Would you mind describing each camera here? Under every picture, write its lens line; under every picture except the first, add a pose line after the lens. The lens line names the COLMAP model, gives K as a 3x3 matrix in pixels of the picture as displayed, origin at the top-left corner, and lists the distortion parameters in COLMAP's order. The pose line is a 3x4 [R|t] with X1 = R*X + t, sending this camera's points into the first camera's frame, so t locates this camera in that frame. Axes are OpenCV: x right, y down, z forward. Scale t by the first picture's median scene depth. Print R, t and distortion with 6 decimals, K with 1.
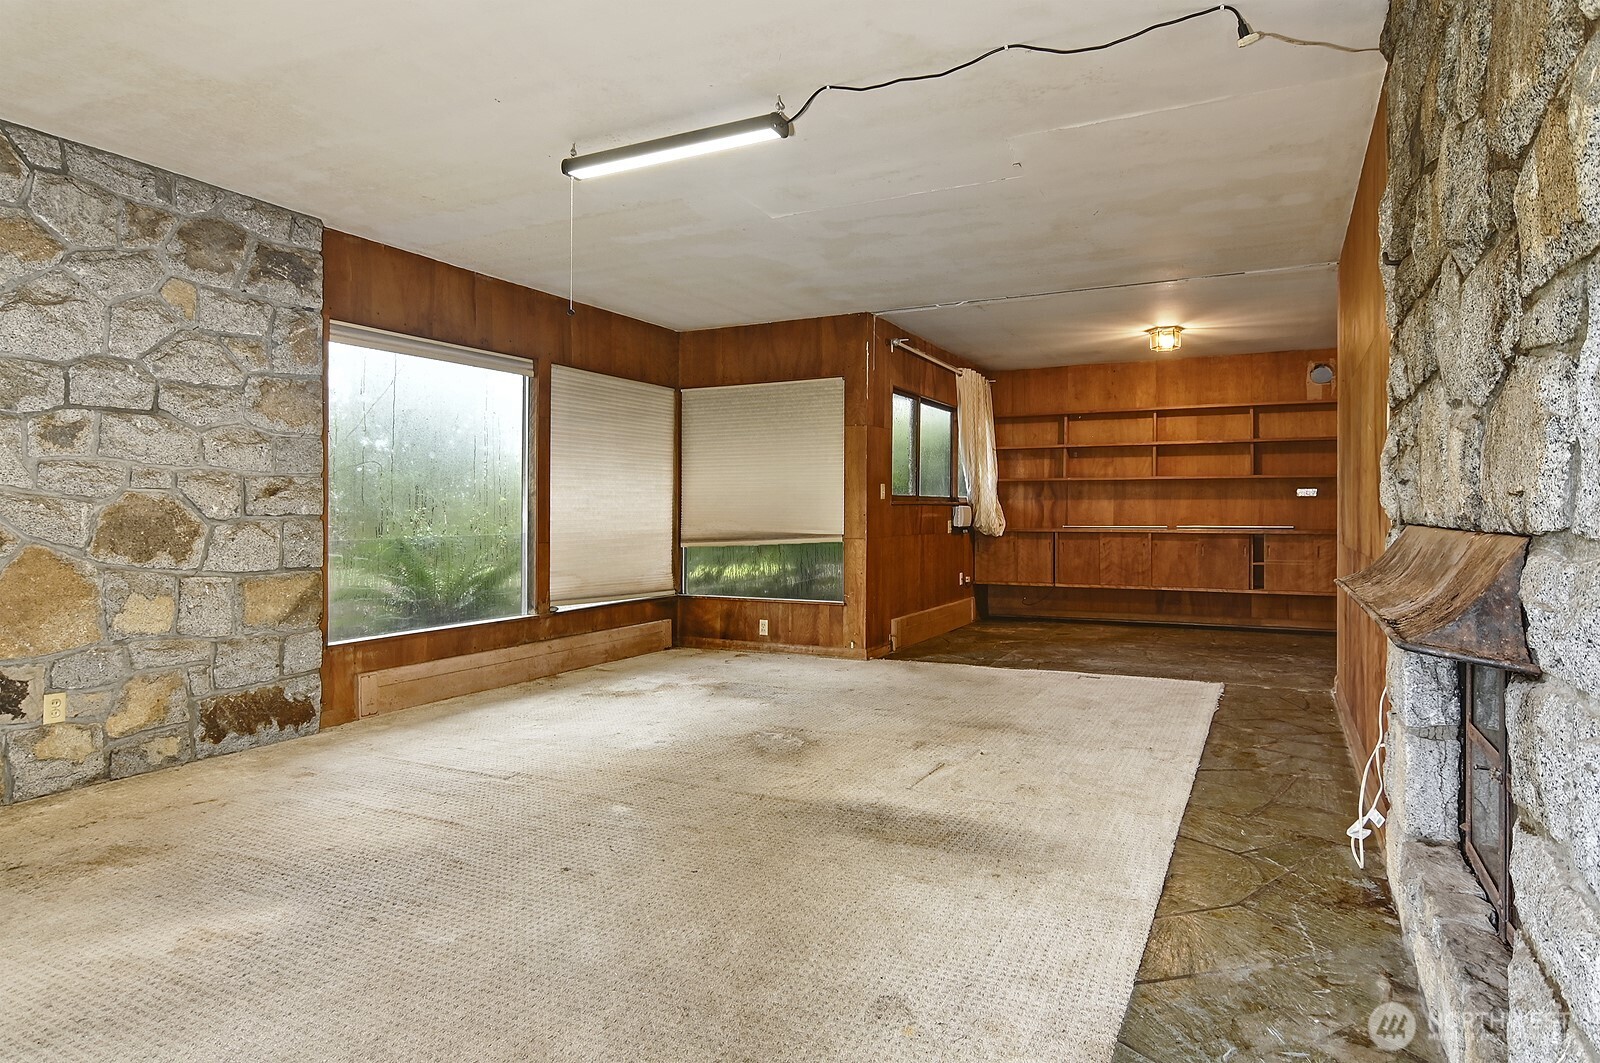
lens RADIAL K [[909.9, 0, 791.0], [0, 909.9, 533.1], [0, 0, 1]] dist [-0.009851, 0.000291]
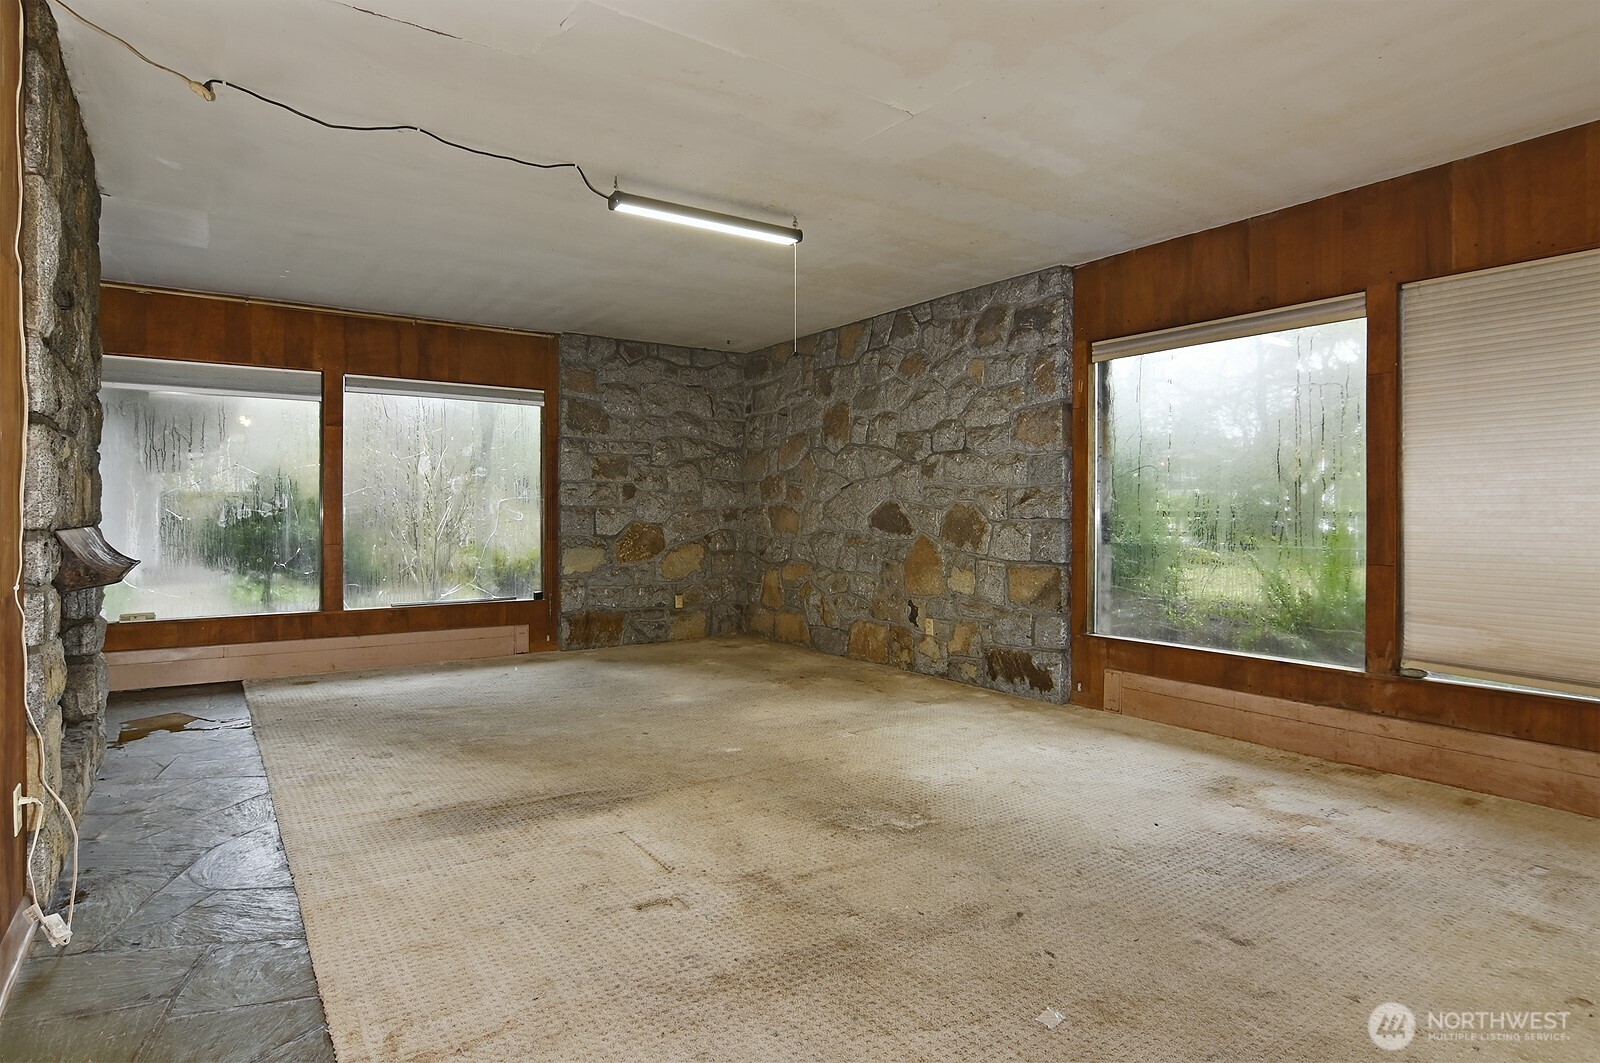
lens RADIAL K [[885.4, 0, 800.6], [0, 885.4, 525.1], [0, 0, 1]] dist [-0.004128, -0.000267]
pose [[-0.466330, 0.014895, -0.884485, 0.436414], [-0.020233, 0.999417, 0.027499, -0.024340], [0.884379, 0.030719, -0.465757, 0.836952]]
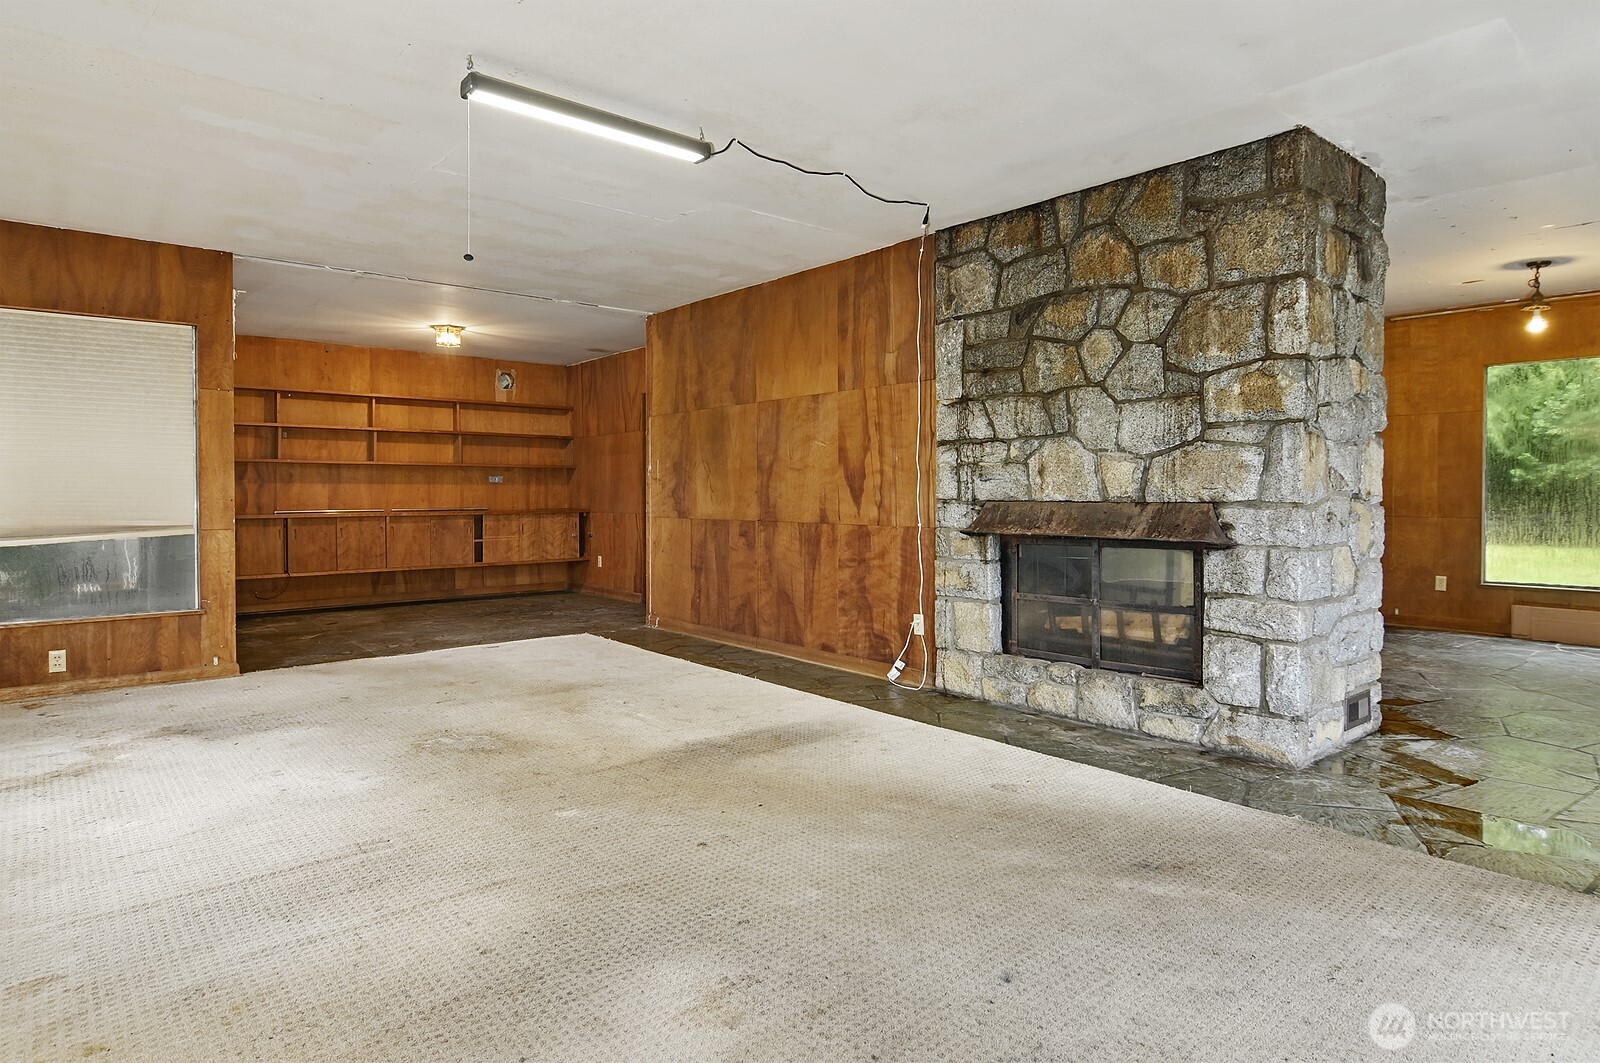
lens RADIAL K [[920.9, 0, 800.0], [0, 920.9, 531.5], [0, 0, 1]] dist [-0.020334, -0.000141]
pose [[0.378538, -0.037873, 0.924811, -0.485161], [0.024047, 0.999228, 0.031078, -0.004786], [-0.925273, 0.010474, 0.379156, 0.212069]]
